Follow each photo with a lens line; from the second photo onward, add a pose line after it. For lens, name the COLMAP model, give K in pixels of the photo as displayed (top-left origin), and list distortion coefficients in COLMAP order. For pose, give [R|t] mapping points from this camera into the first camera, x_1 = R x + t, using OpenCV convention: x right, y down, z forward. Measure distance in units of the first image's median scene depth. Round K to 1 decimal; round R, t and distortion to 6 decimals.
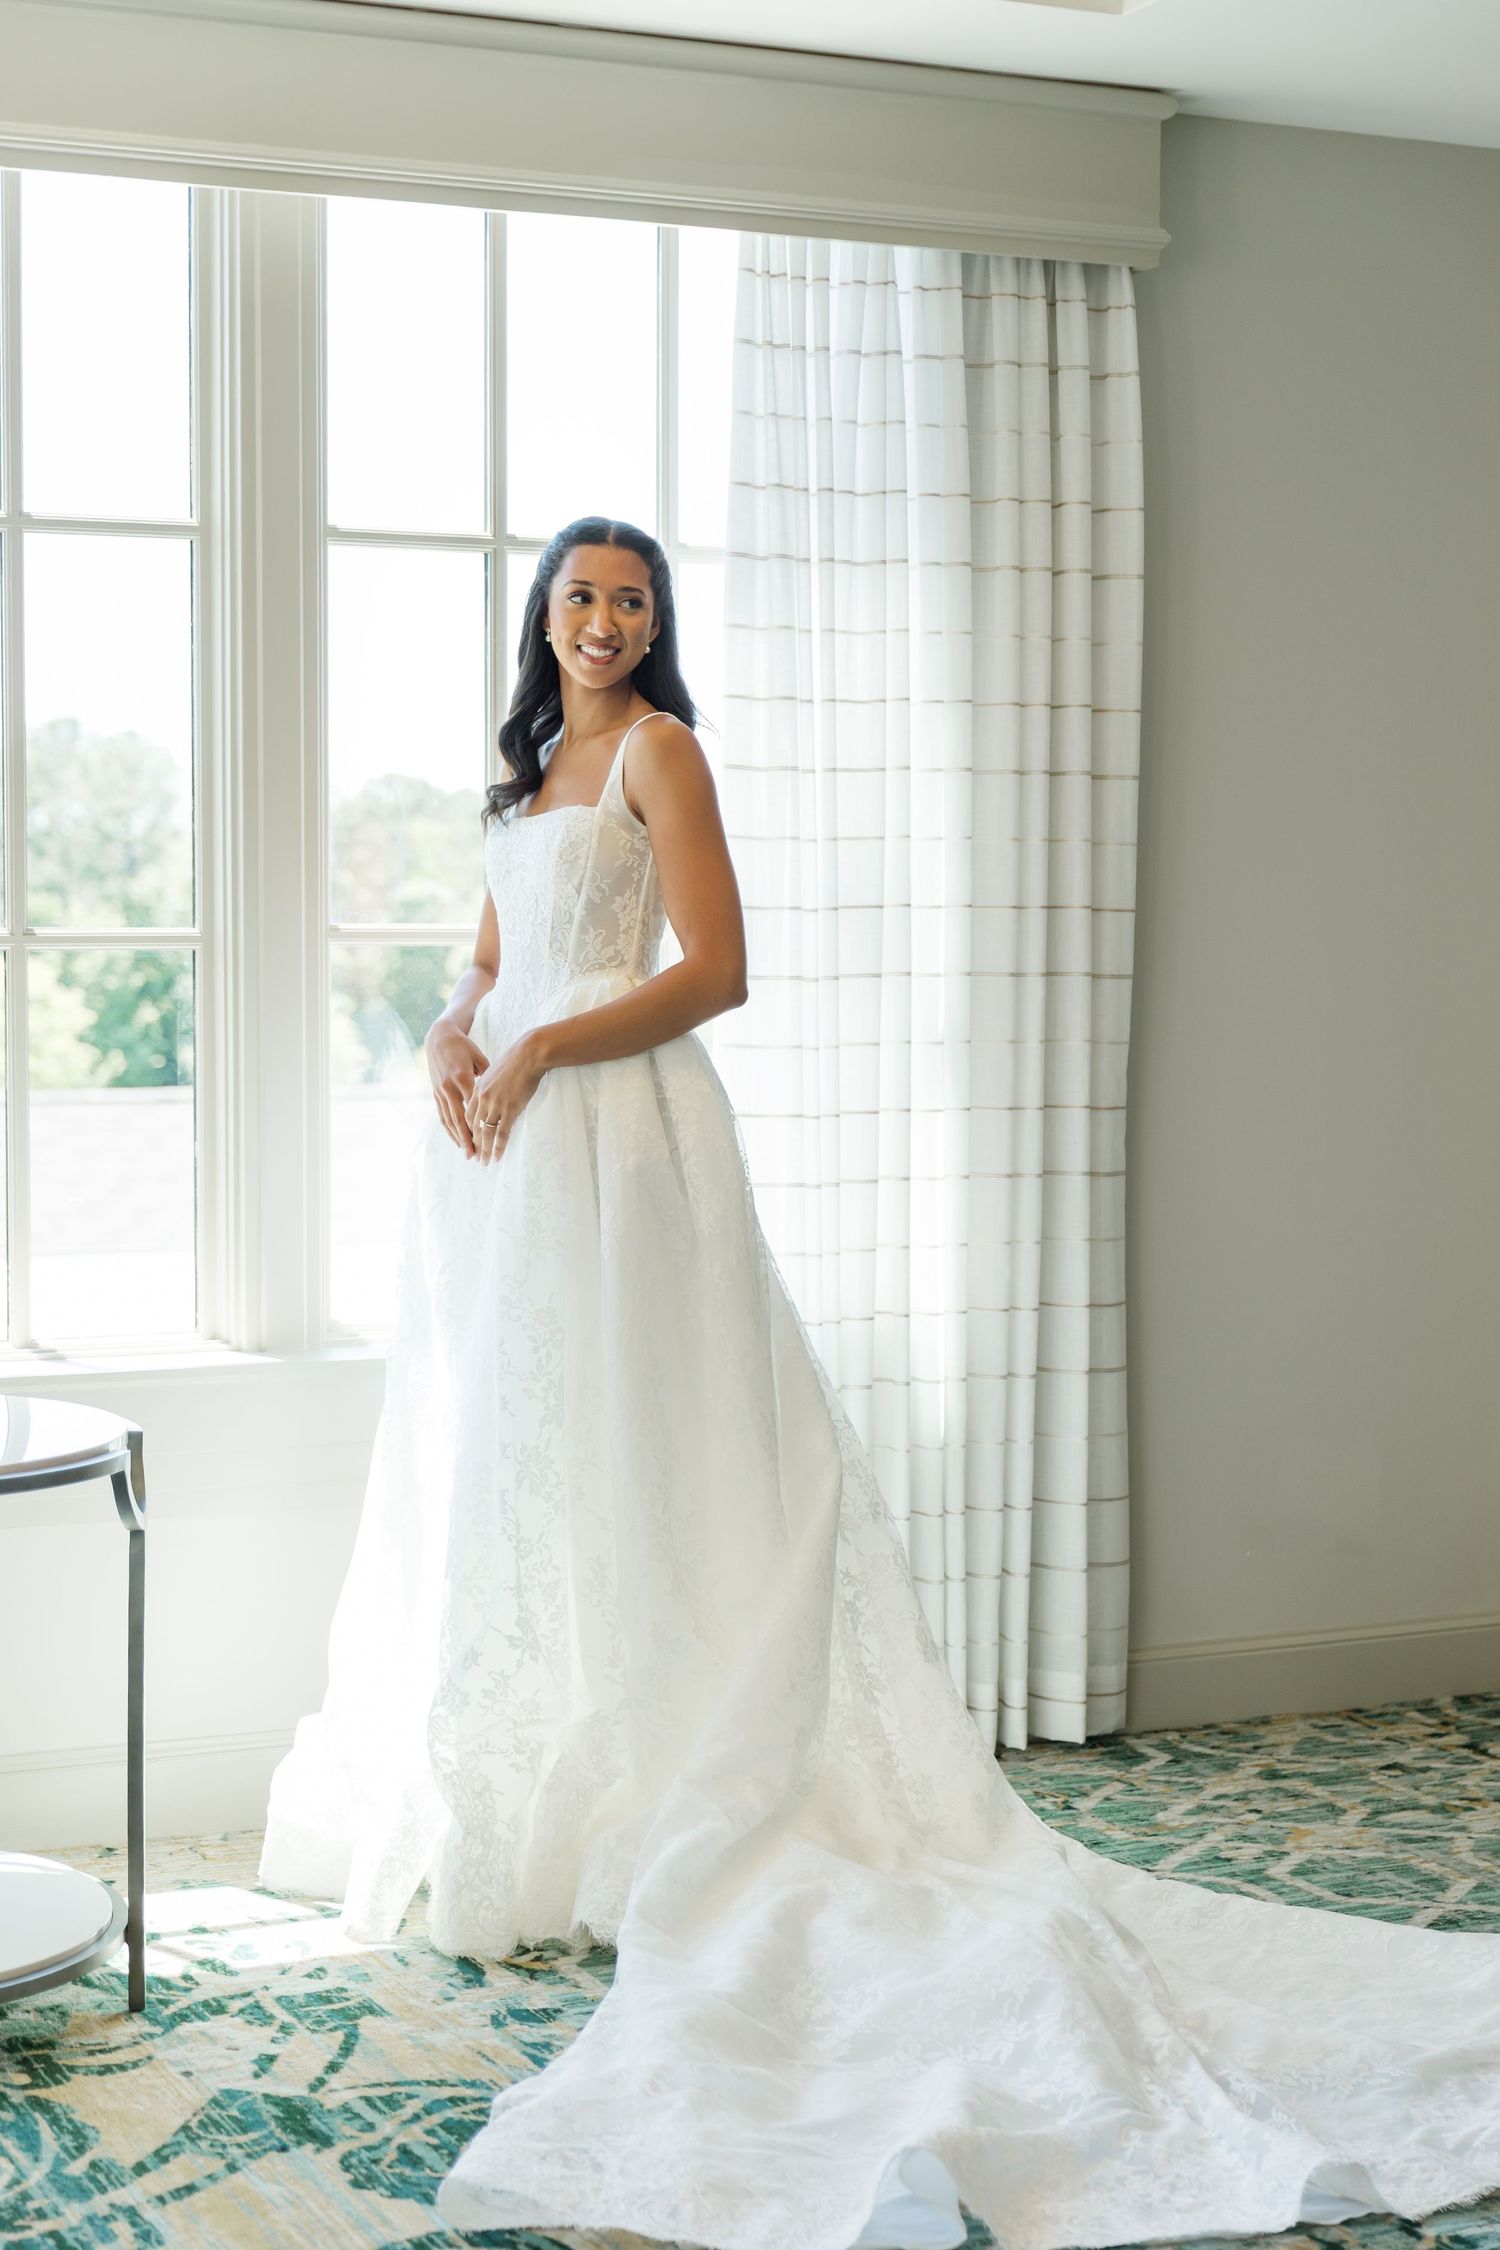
lens RADIAL K [[3878.7, 0, 757.7], [0, 3878.7, 1153.4], [0, 0, 1]] dist [-0.023122, -0.243324]
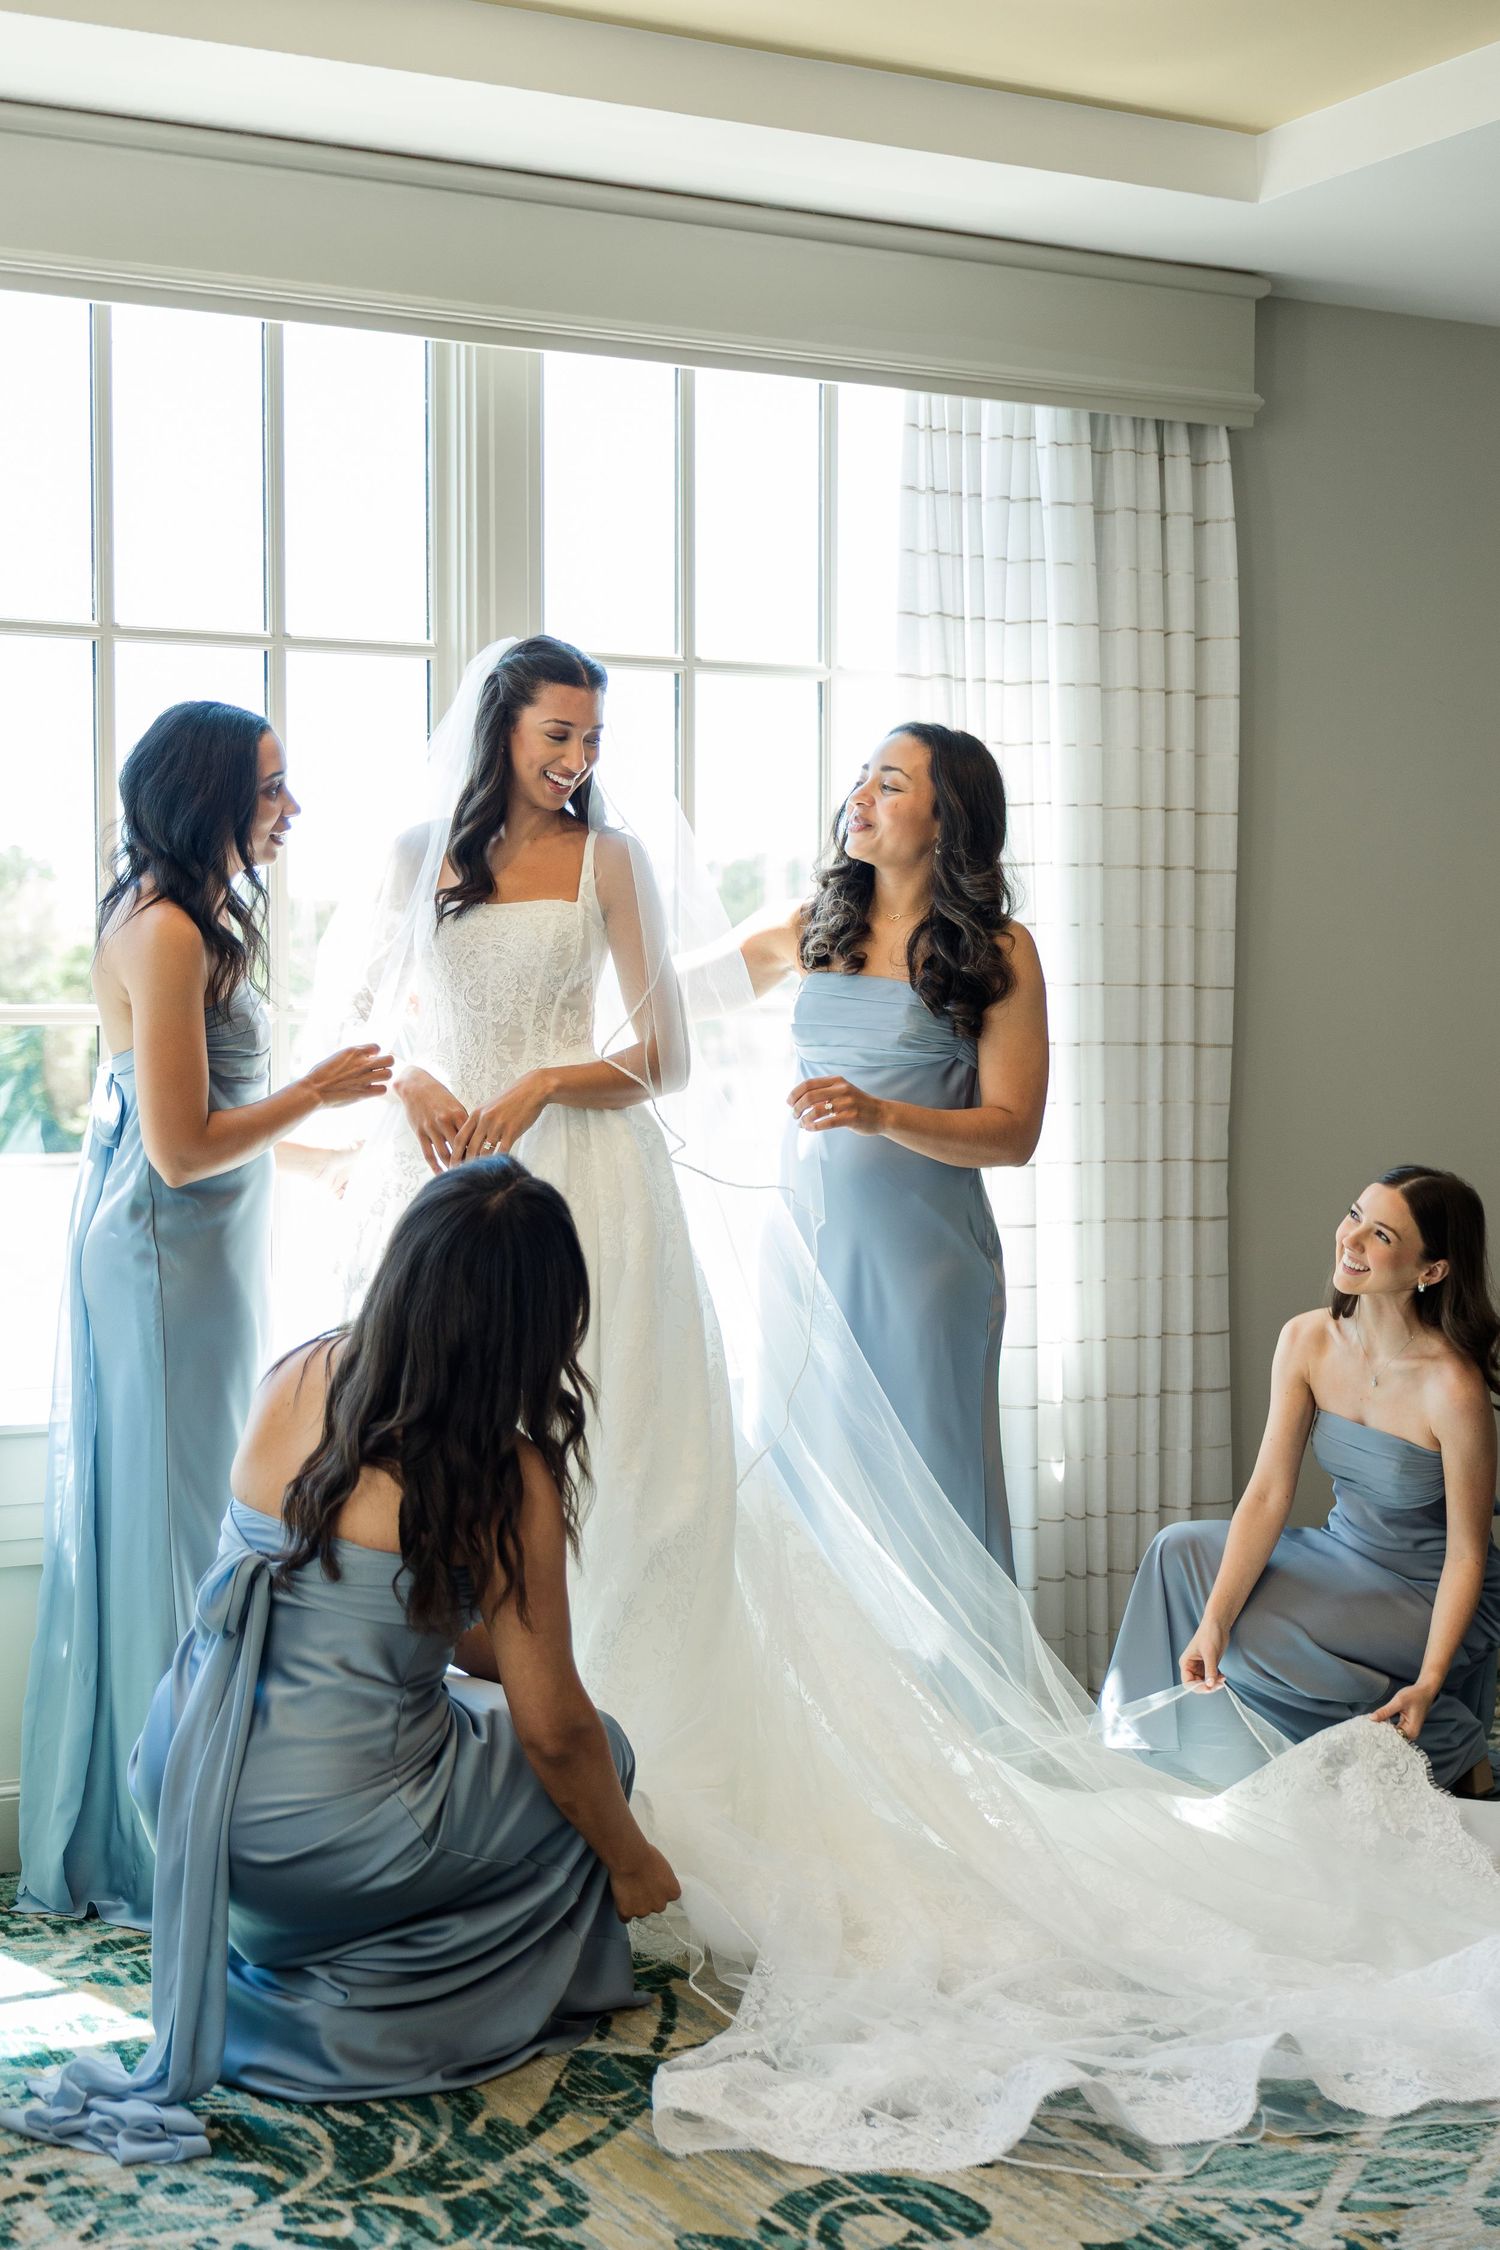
lens RADIAL K [[3316.9, 0, 750.0], [0, 3316.9, 1125.0], [0, 0, 1]] dist [-0.000445, -0.082937]
pose [[0.997723, -0.004960, 0.067261, -0.113630], [0.006638, 0.999672, -0.024750, 0.001255], [-0.067116, 0.025140, 0.997428, 0.035164]]
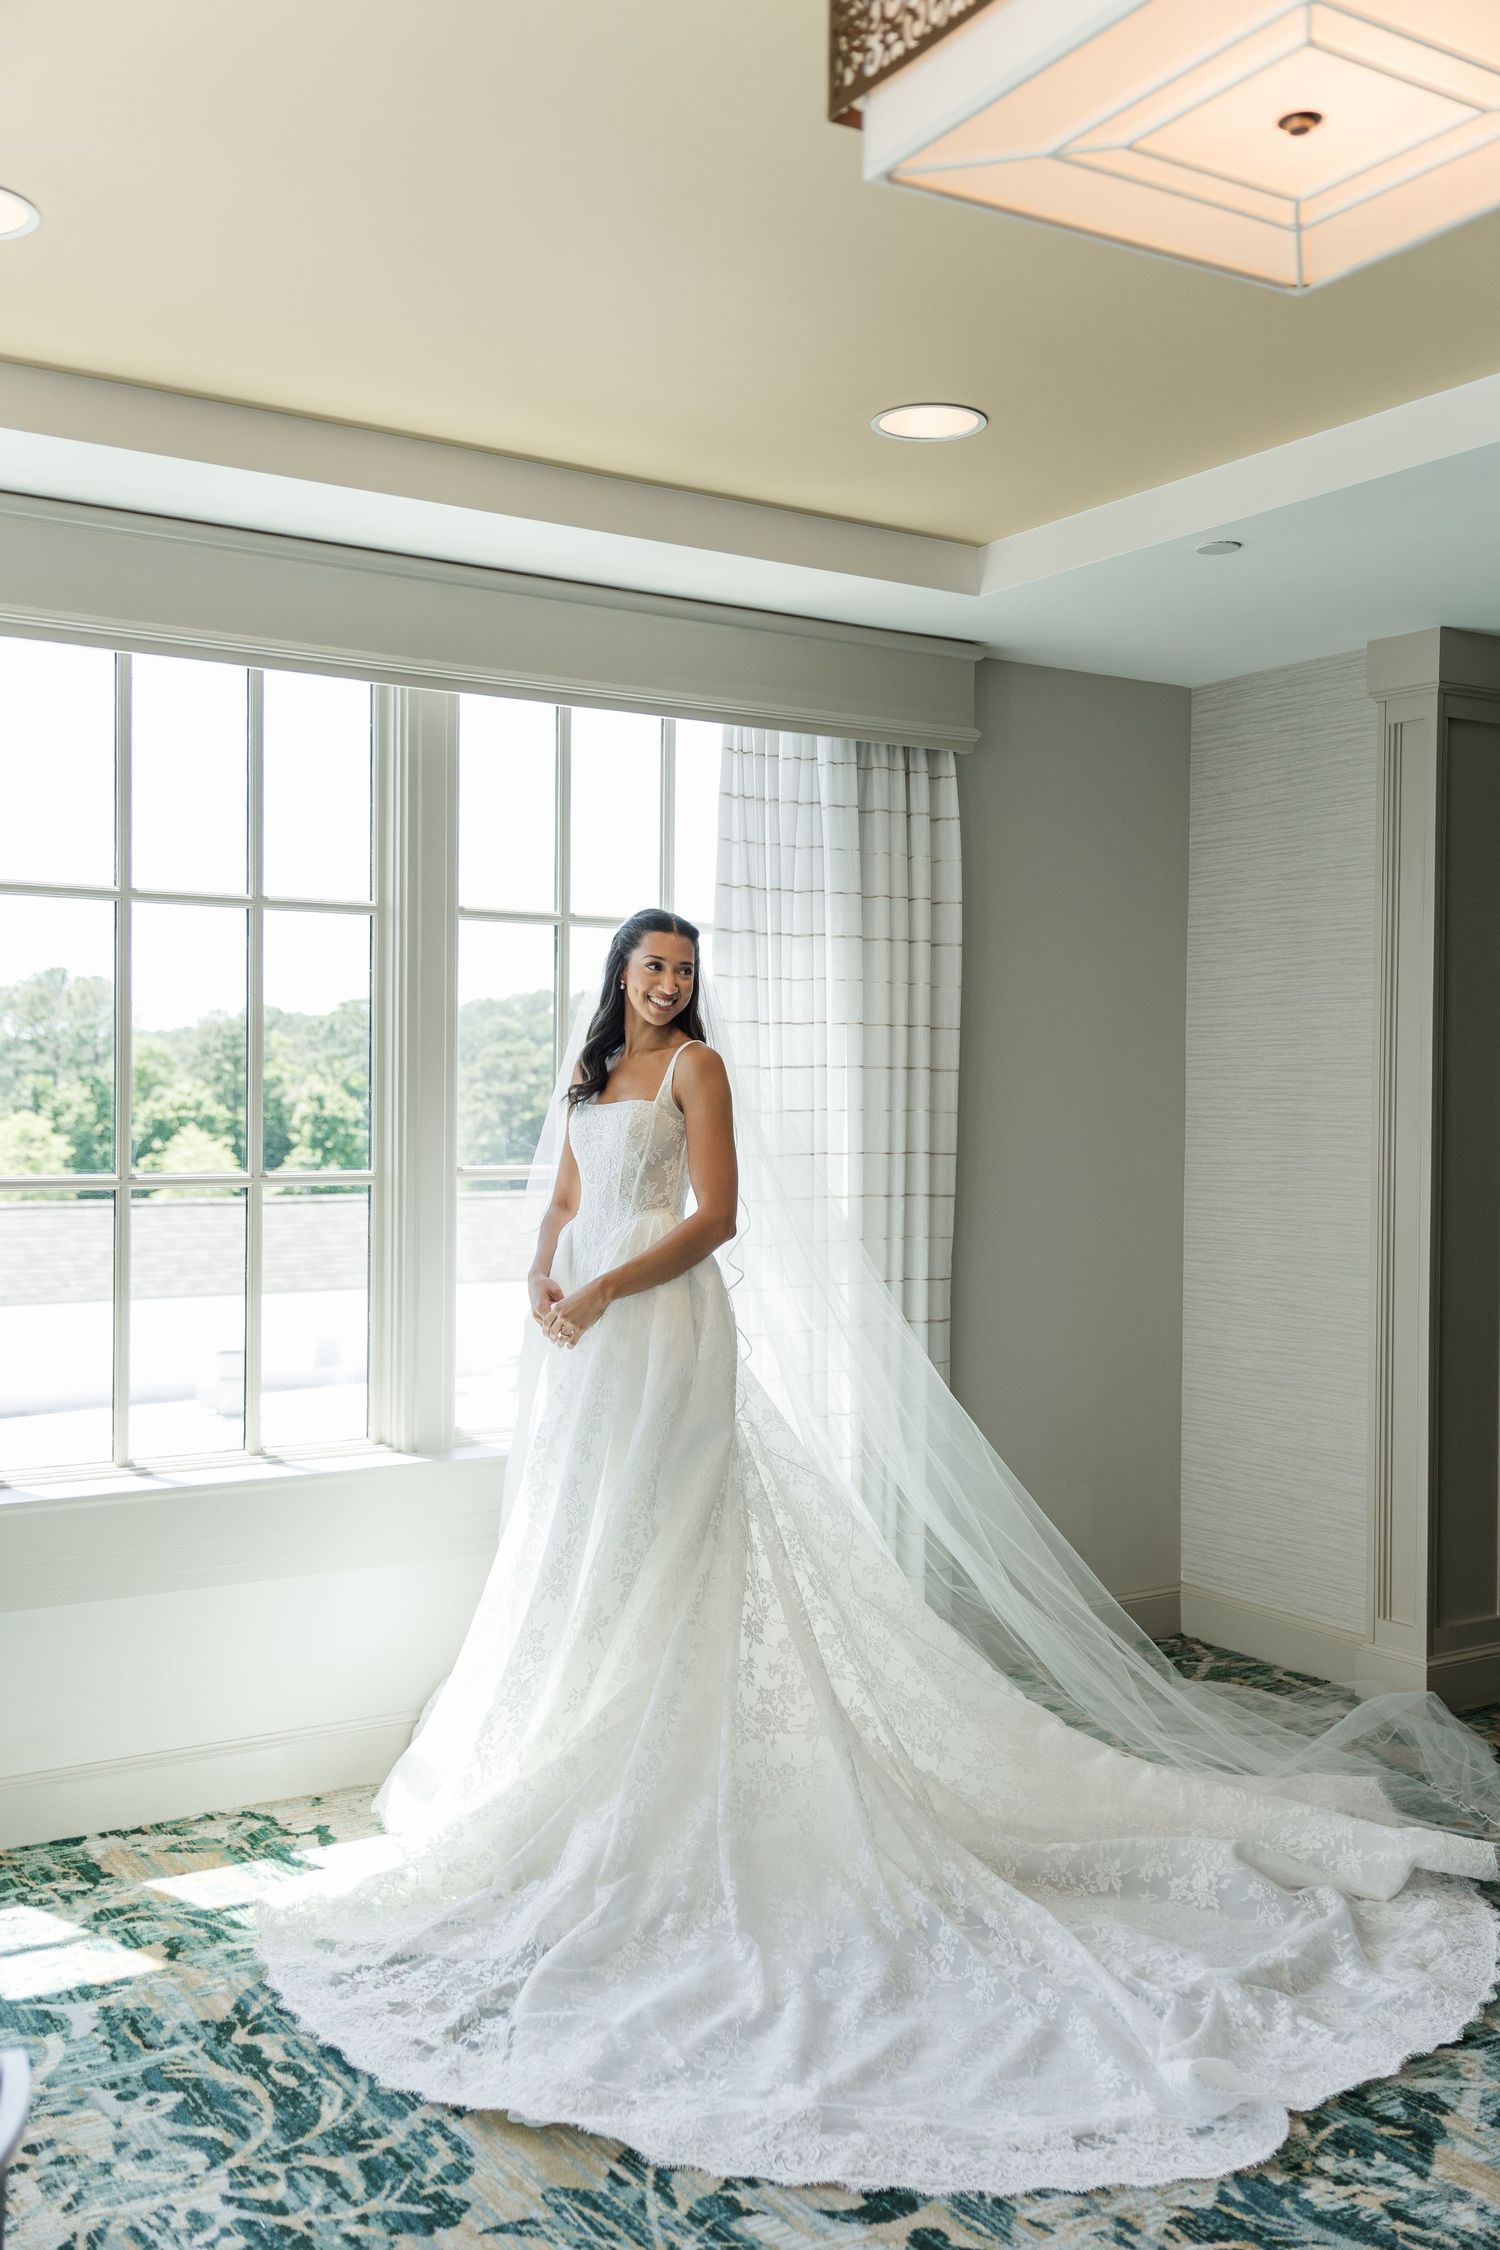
lens RADIAL K [[2255.4, 0, 775.4], [0, 2255.4, 1083.3], [0, 0, 1]] dist [0.012458, 0.028825]
pose [[0.989749, 0.005668, 0.142705, -0.110424], [0.003222, 0.998072, -0.061988, -0.035498], [-0.142781, 0.061813, 0.987822, 0.100963]]
